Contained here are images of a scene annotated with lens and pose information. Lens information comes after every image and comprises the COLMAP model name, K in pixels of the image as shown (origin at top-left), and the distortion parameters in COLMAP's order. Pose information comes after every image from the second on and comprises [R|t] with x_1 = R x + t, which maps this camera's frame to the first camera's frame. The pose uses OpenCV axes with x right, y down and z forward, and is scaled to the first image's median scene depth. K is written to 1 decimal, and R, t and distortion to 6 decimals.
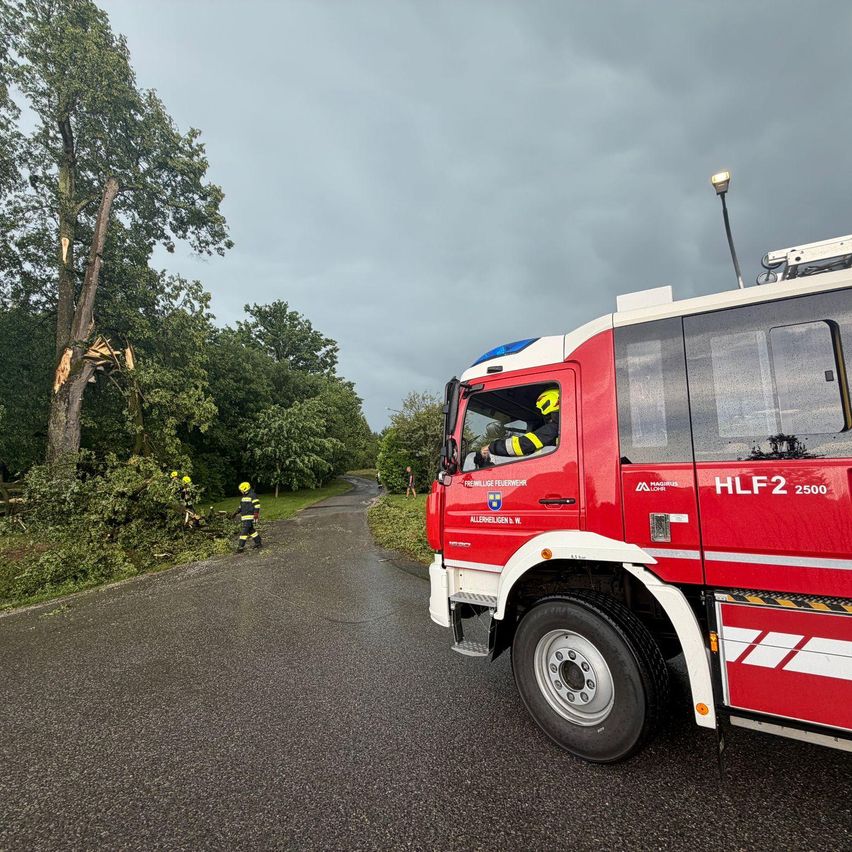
lens RADIAL K [[447.7, 0, 426.0], [0, 447.7, 426.0], [0, 0, 1]] dist [-0.002230, -0.000583]
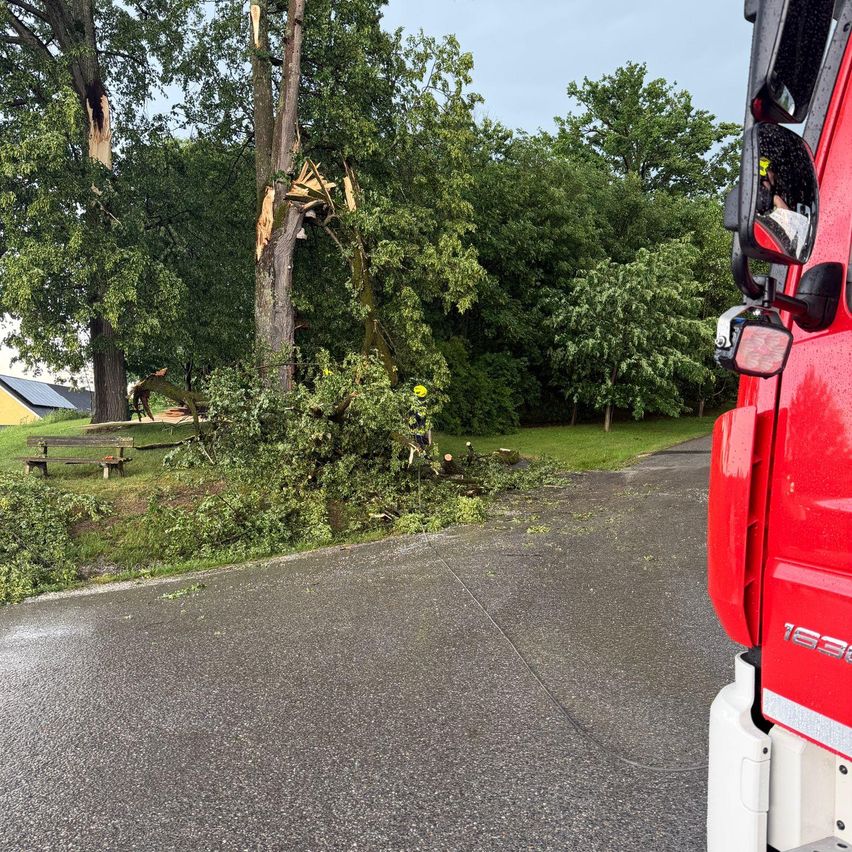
lens RADIAL K [[781.2, 0, 426.0], [0, 781.2, 426.0], [0, 0, 1]] dist [0.198773, -0.441835]
pose [[0.833537, 0.035880, -0.551297, 0.022675], [0.046503, 0.989791, 0.134729, 0.017848], [0.550503, -0.137938, 0.823359, 0.108464]]
